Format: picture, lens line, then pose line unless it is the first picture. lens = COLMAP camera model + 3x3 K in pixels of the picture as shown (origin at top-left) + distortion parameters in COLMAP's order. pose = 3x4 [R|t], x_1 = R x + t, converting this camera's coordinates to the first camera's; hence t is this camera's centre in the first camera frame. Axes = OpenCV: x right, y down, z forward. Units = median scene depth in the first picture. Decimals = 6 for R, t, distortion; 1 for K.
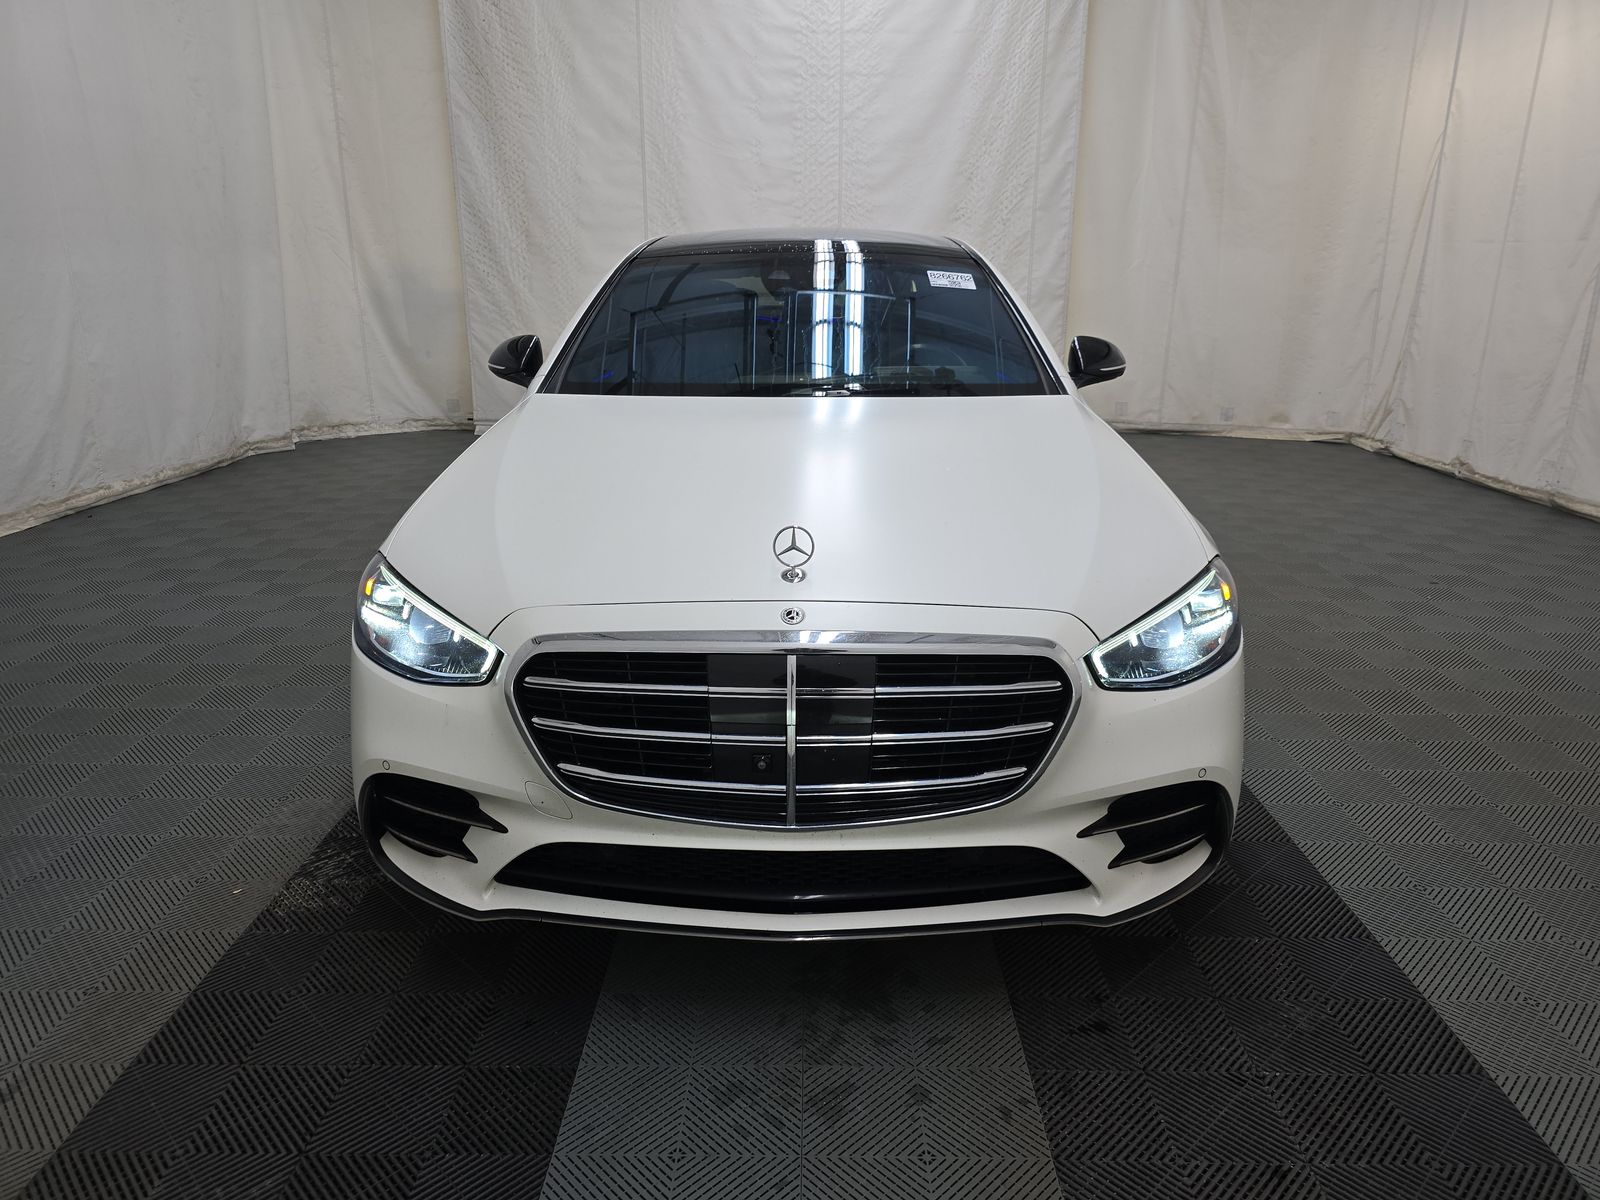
lens RADIAL K [[1073.0, 0, 799.2], [0, 1073.0, 603.4], [0, 0, 1]] dist [0.034576, -0.025320]
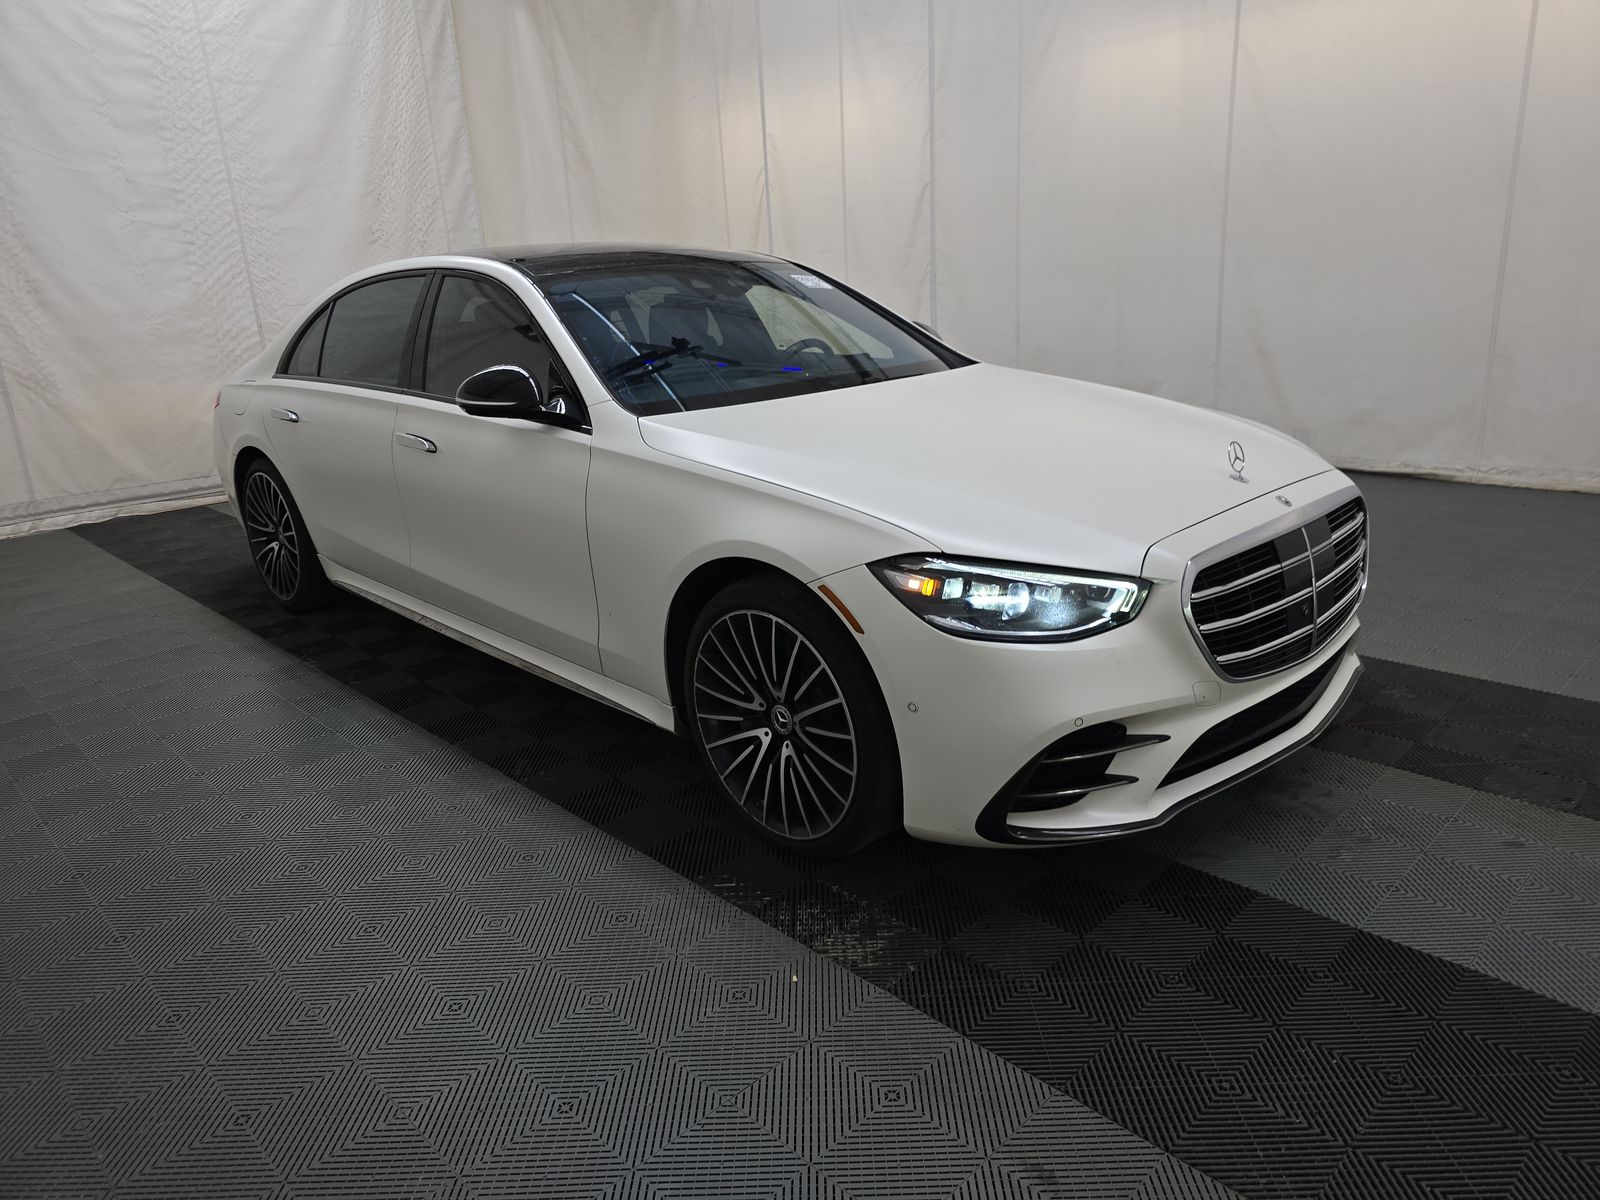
lens RADIAL K [[1073.0, 0, 800.4], [0, 1073.0, 598.7], [0, 0, 1]] dist [0.034576, -0.025320]
pose [[0.707443, -0.242239, 0.663961, -0.303737], [0.260741, 0.962616, 0.073384, -0.028459], [-0.656916, 0.121207, 0.744157, 0.089893]]
